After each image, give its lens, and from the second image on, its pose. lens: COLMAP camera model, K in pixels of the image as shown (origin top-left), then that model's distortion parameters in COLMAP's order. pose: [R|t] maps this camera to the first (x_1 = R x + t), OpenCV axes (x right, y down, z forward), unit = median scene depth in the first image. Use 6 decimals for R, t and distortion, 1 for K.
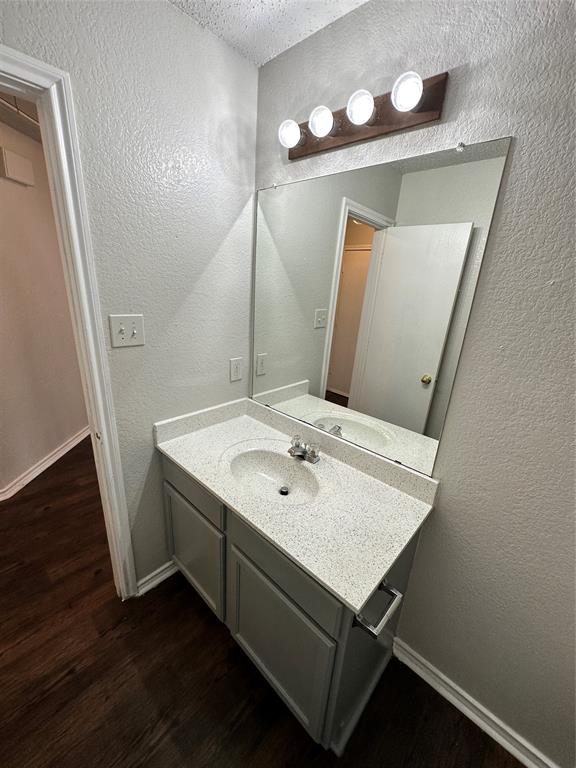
lens RADIAL K [[307.2, 0, 287.9], [0, 307.2, 380.5], [0, 0, 1]] dist [-0.003129, 0.000923]
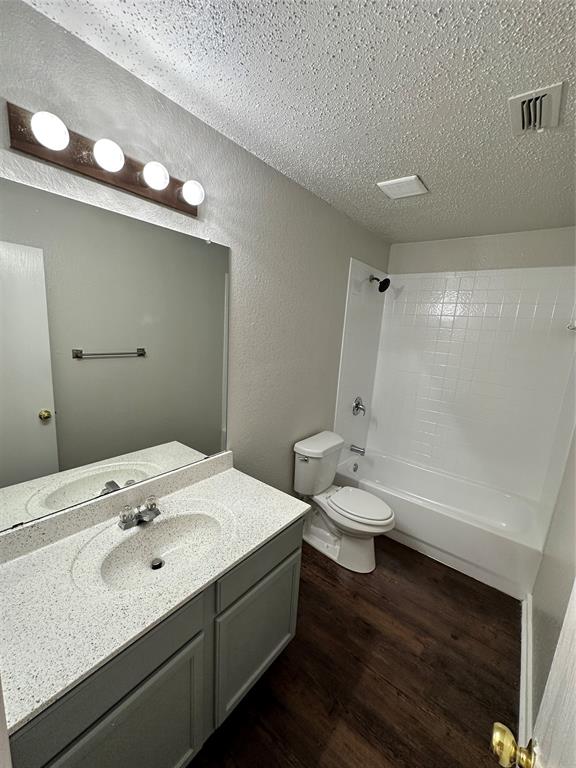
lens RADIAL K [[307.2, 0, 285.7], [0, 307.2, 381.1], [0, 0, 1]] dist [-0.003129, 0.000923]
pose [[-0.063091, -0.231809, 0.970713, -0.802971], [0.245768, 0.939088, 0.240231, -0.256132], [-0.967273, 0.253727, -0.002276, 0.558950]]
